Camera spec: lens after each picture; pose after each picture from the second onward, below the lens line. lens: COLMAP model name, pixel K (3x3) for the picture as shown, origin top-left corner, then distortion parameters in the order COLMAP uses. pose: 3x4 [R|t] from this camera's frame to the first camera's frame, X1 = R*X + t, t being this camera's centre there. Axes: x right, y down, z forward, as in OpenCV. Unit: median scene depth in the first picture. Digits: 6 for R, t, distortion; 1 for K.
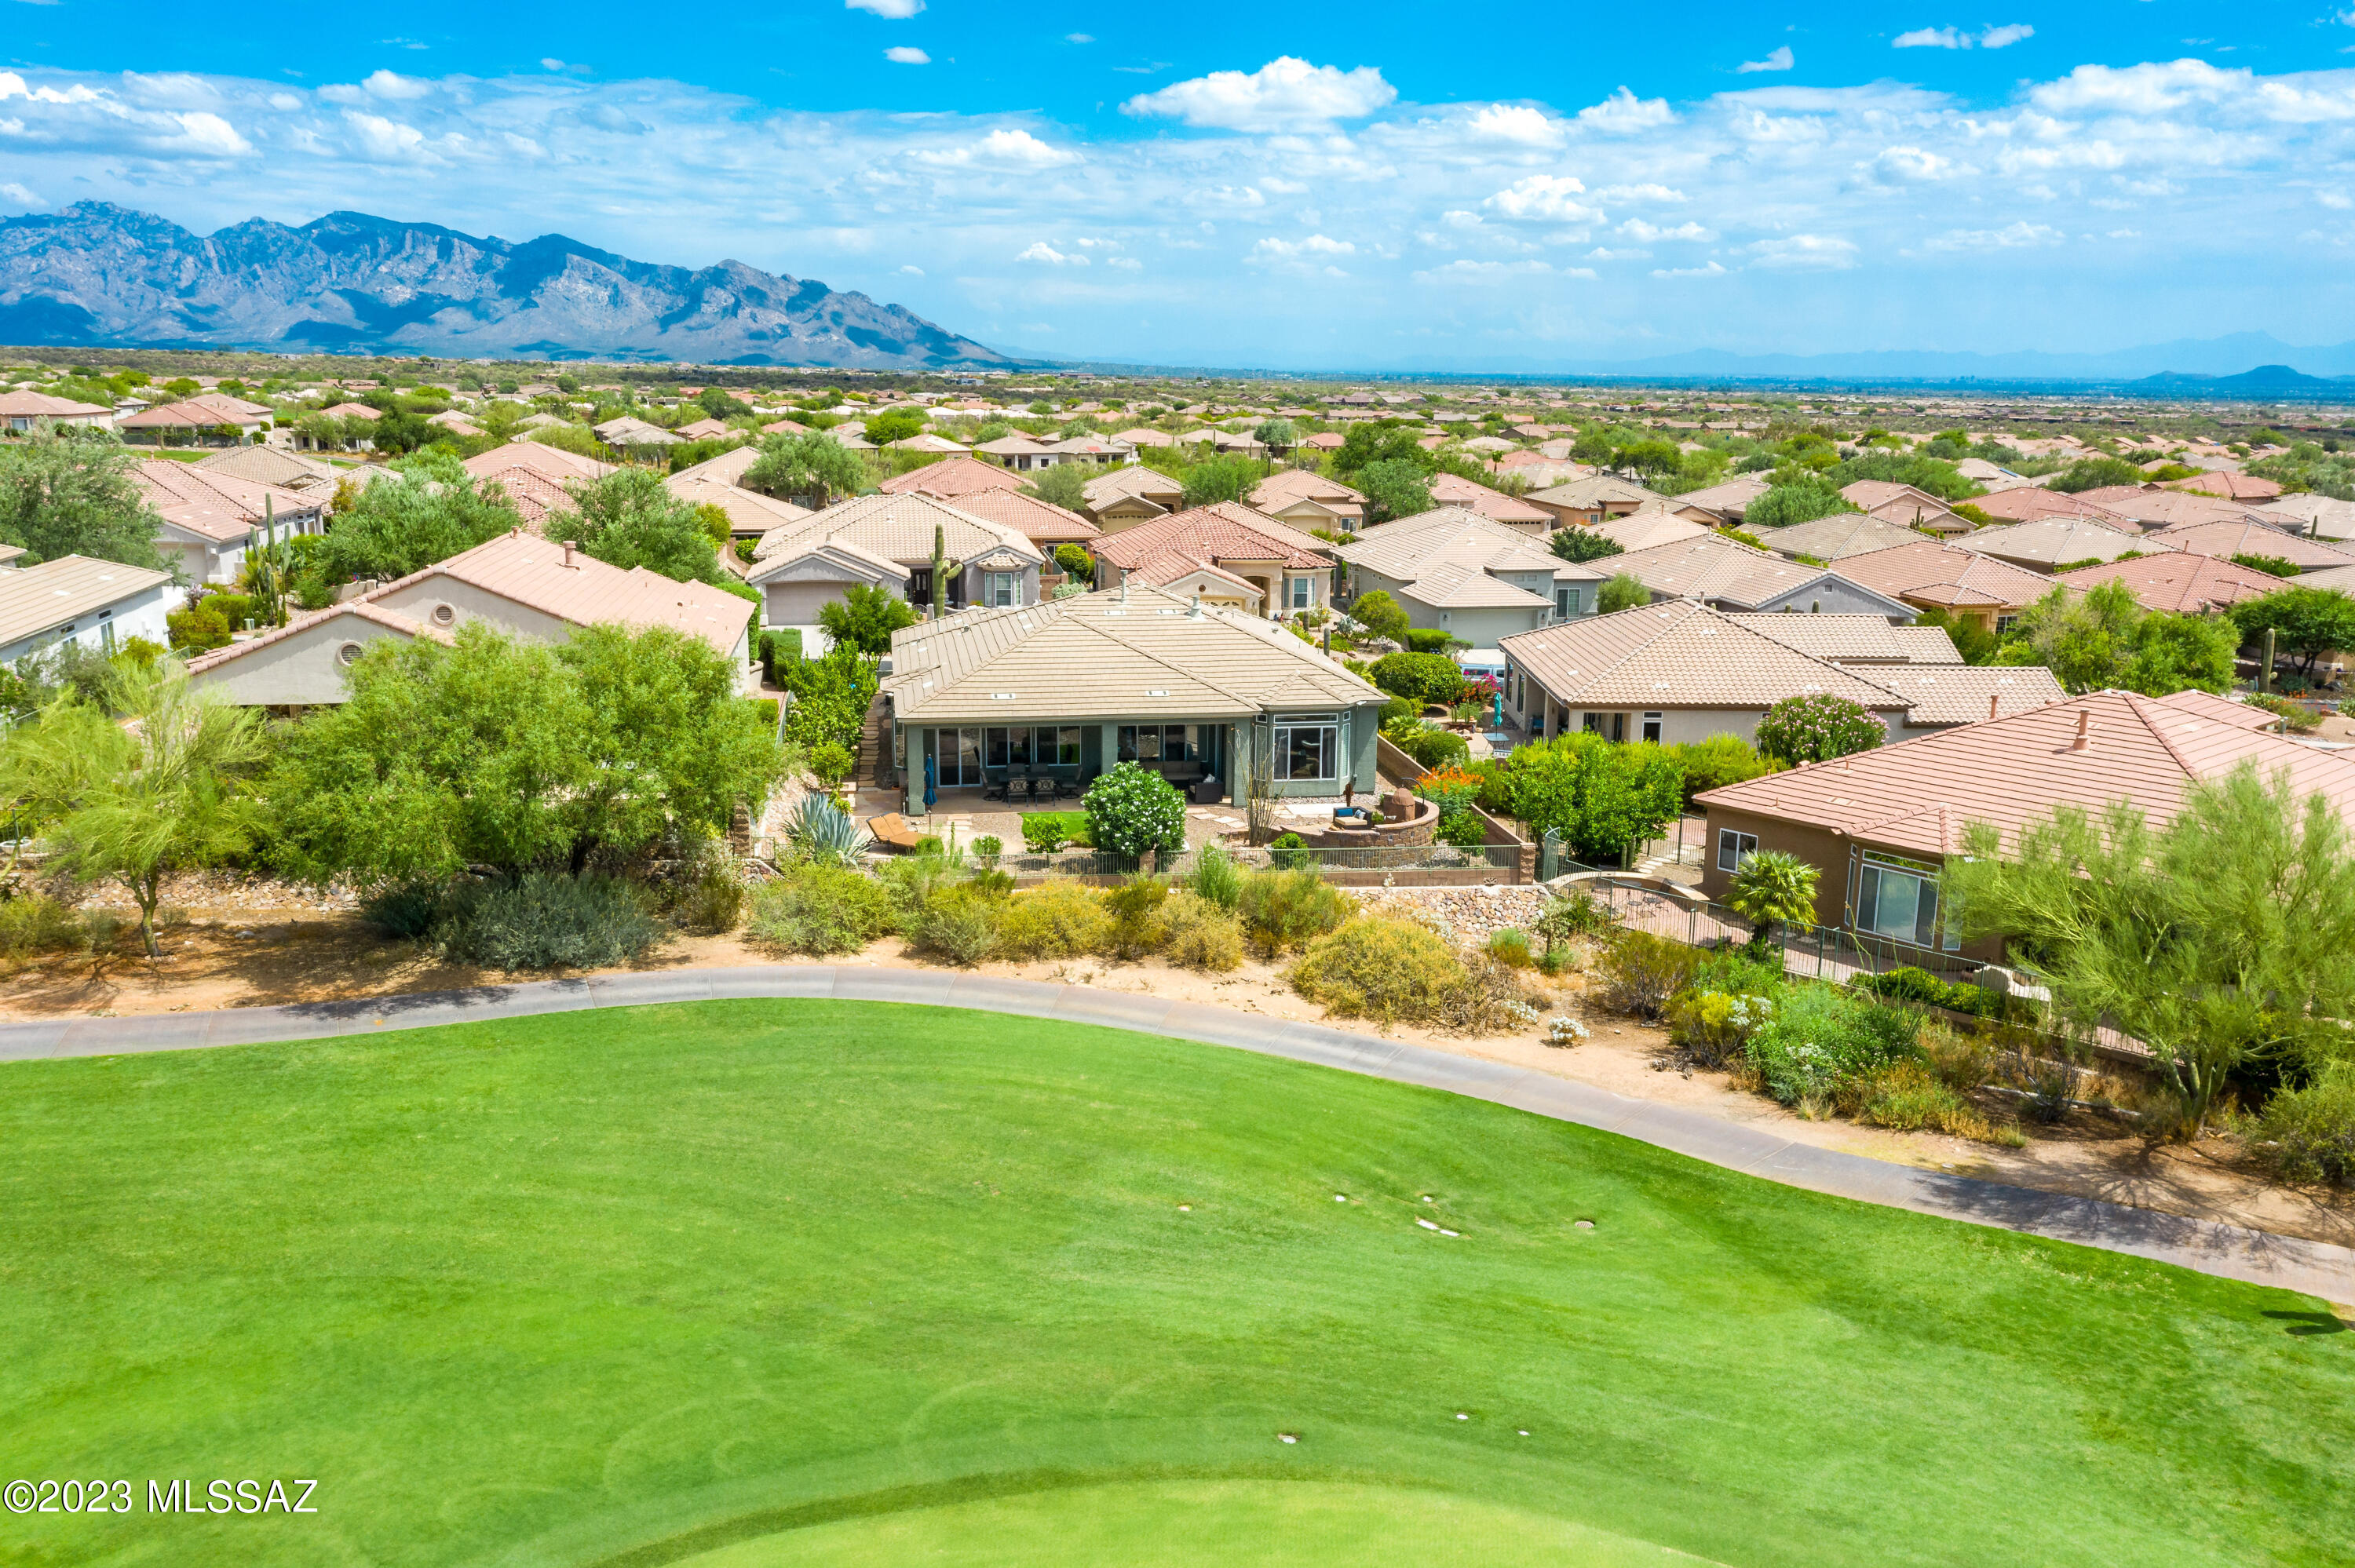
lens RADIAL K [[1884.5, 0, 1184.5], [0, 1884.5, 804.9], [0, 0, 1]] dist [0.027189, 0.035236]
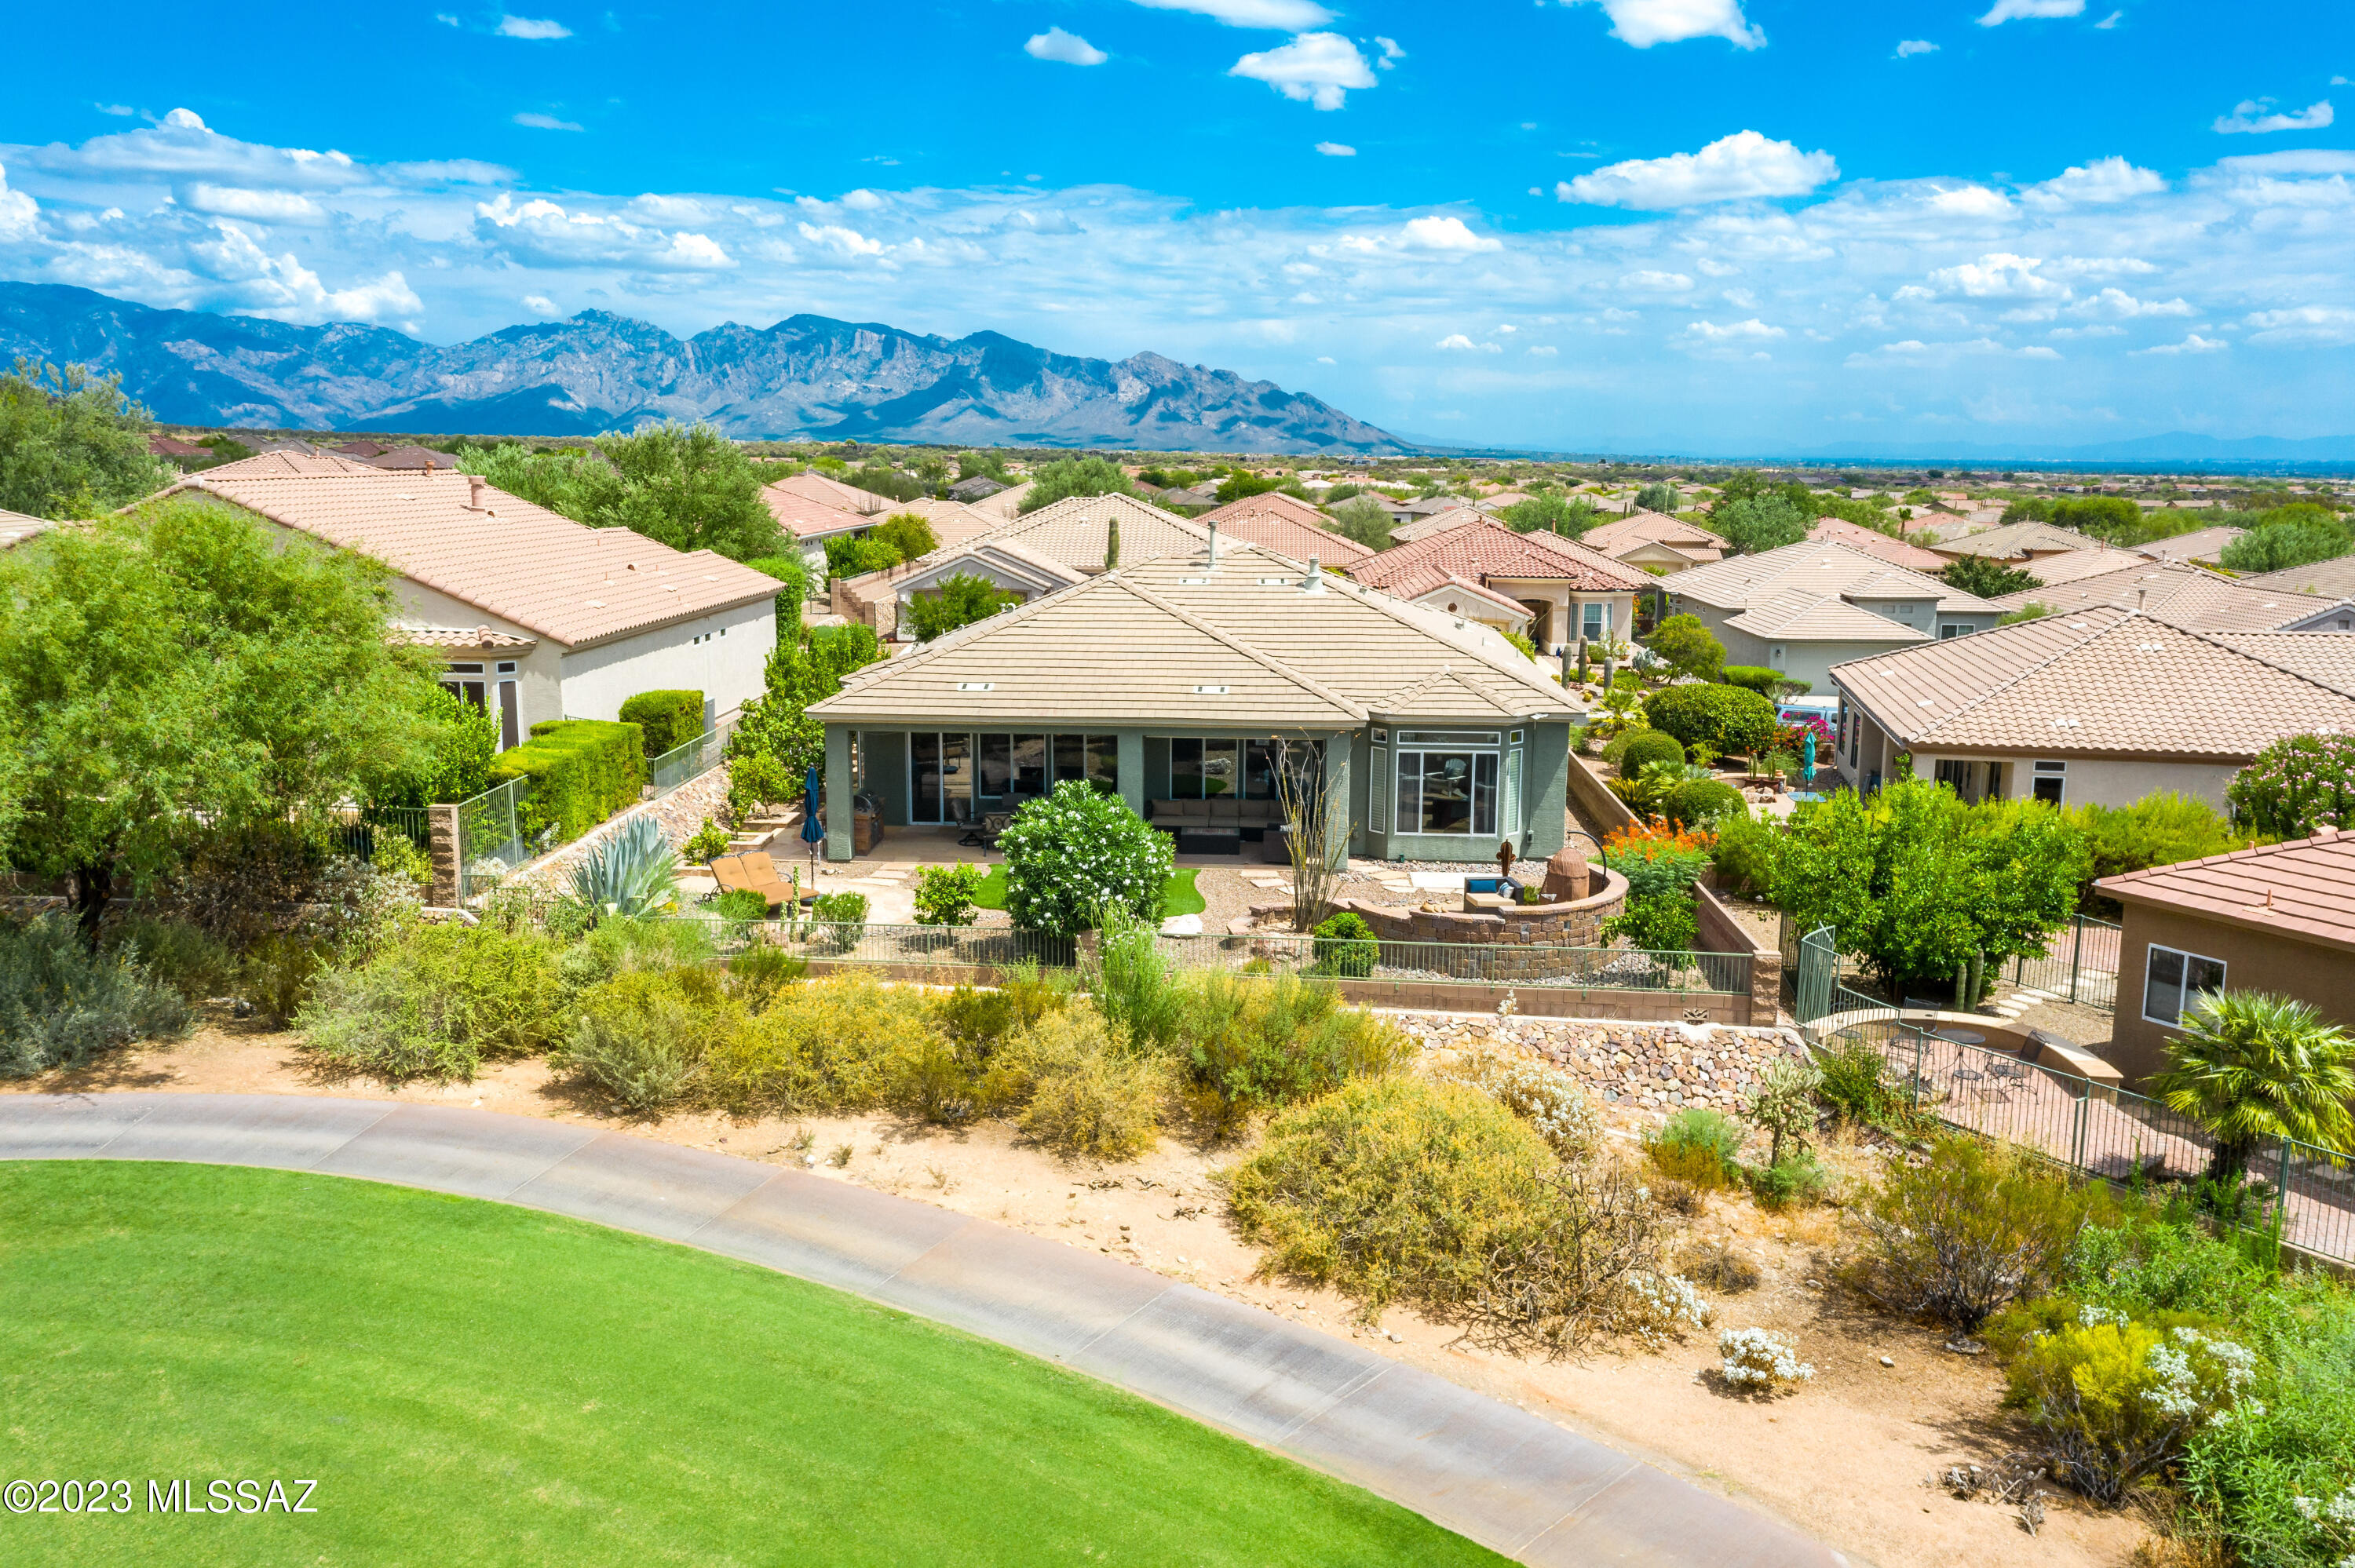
lens RADIAL K [[1884.5, 0, 1183.3], [0, 1884.5, 831.9], [0, 0, 1]] dist [0.027189, 0.035236]
pose [[0.977934, 0.040730, -0.204905, 0.118383], [-0.047109, 0.998542, -0.026351, 0.007455], [0.203533, 0.035423, 0.978427, 0.393470]]
